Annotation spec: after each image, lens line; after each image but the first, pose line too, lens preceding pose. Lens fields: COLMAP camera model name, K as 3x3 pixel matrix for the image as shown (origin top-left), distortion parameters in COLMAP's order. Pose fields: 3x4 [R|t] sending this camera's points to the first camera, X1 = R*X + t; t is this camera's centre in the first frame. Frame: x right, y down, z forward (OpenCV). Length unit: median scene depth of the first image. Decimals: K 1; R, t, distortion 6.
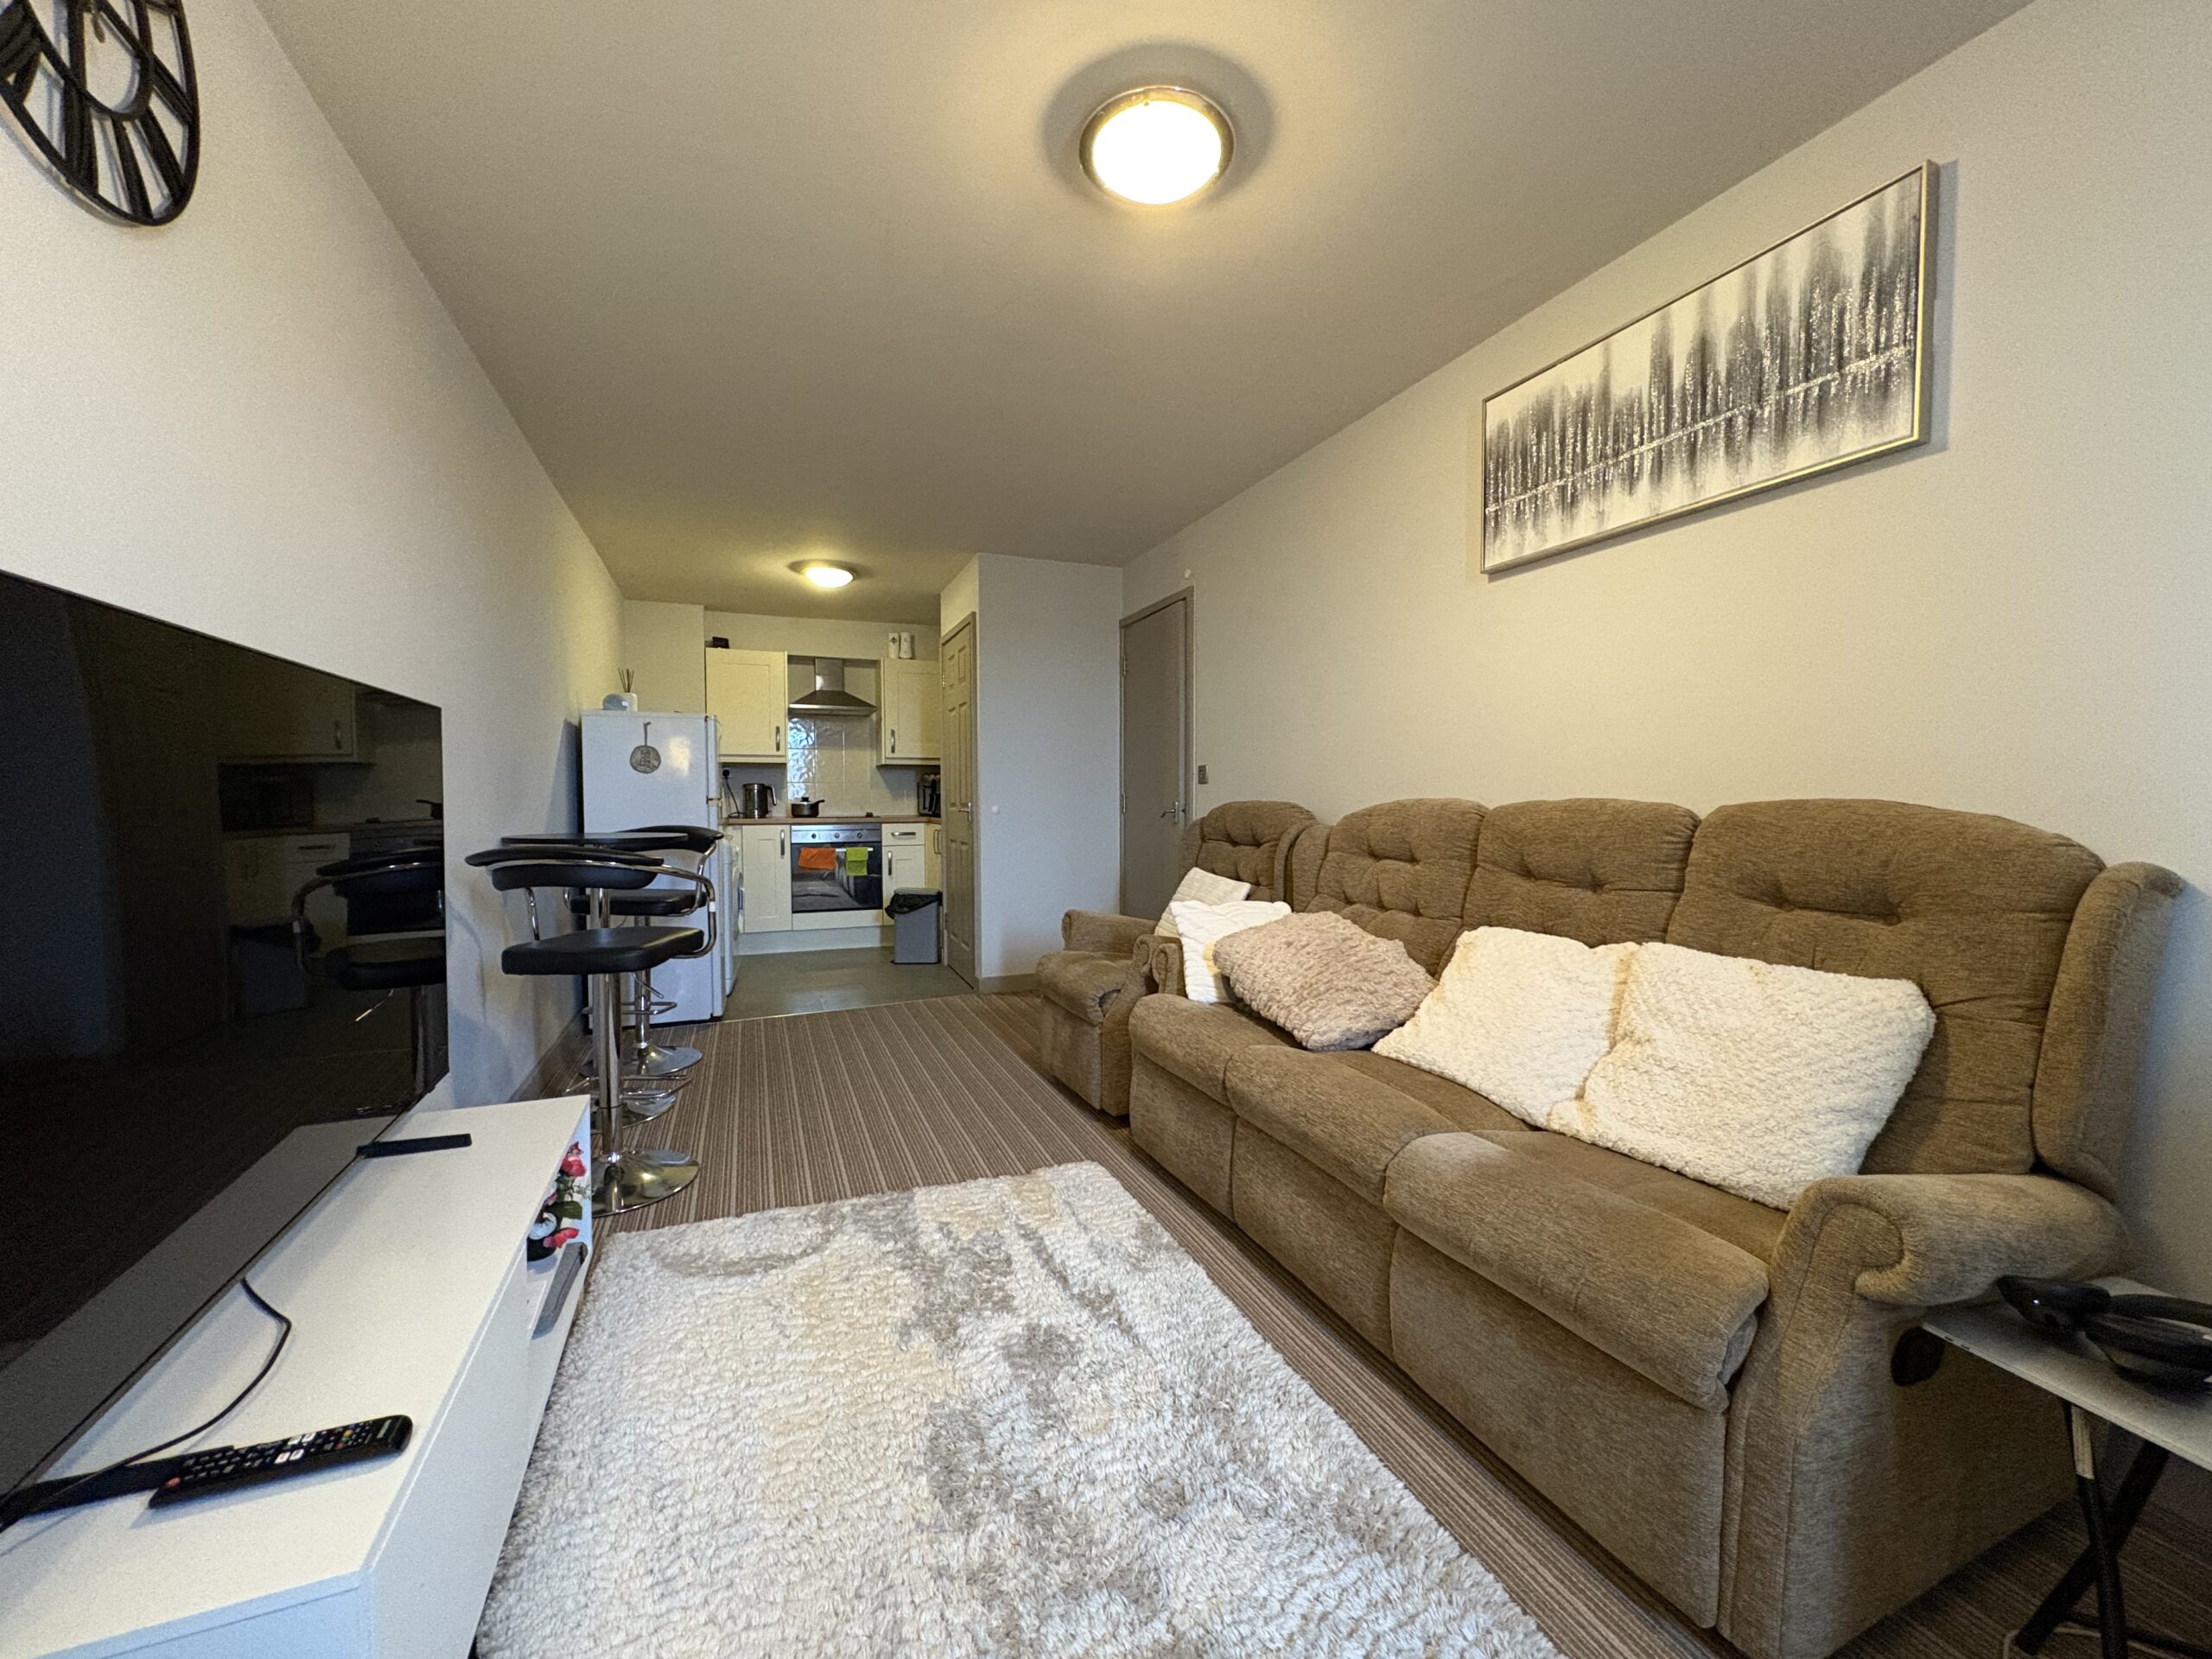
lens RADIAL K [[884.9, 0, 1113.4], [0, 884.9, 828.8], [0, 0, 1]] dist [-0.000232, 0.000016]
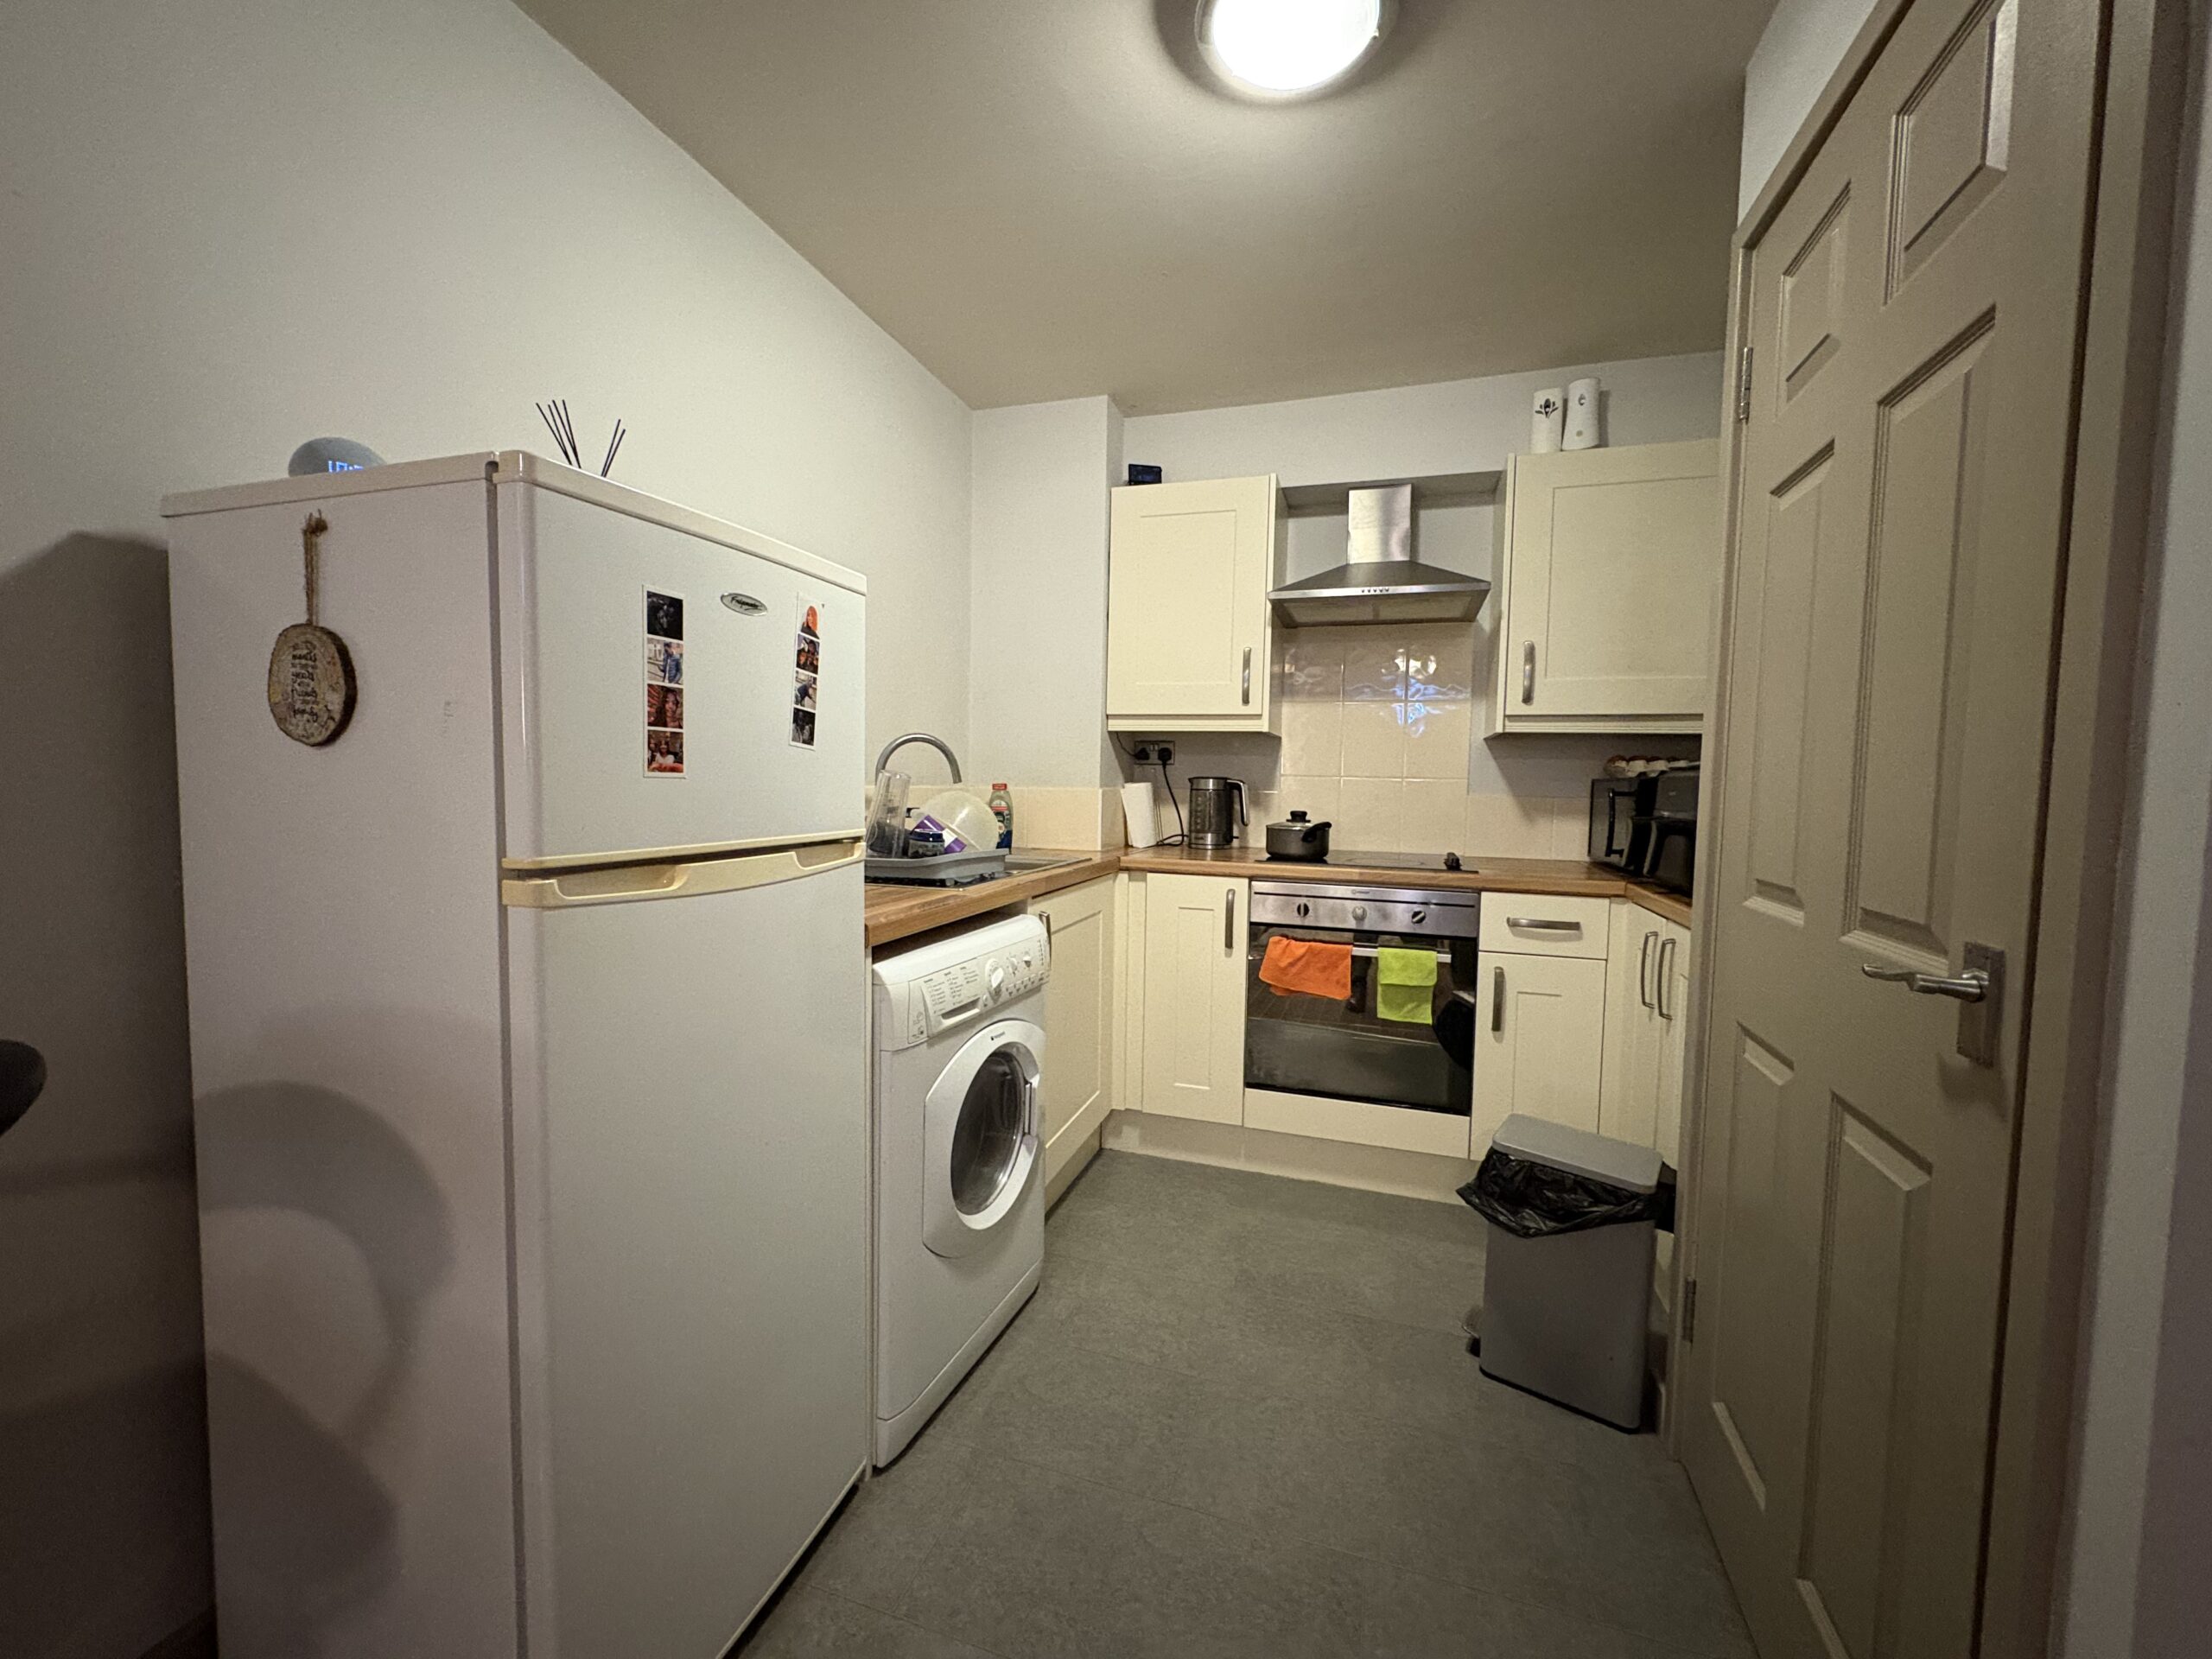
lens RADIAL K [[884.9, 0, 1111.1], [0, 884.9, 825.0], [0, 0, 1]] dist [-0.000232, 0.000016]
pose [[0.766485, 0.053899, -0.639996, -0.142605], [-0.045474, 0.998526, 0.029632, -0.037221], [0.640650, 0.006391, 0.767806, 0.605327]]
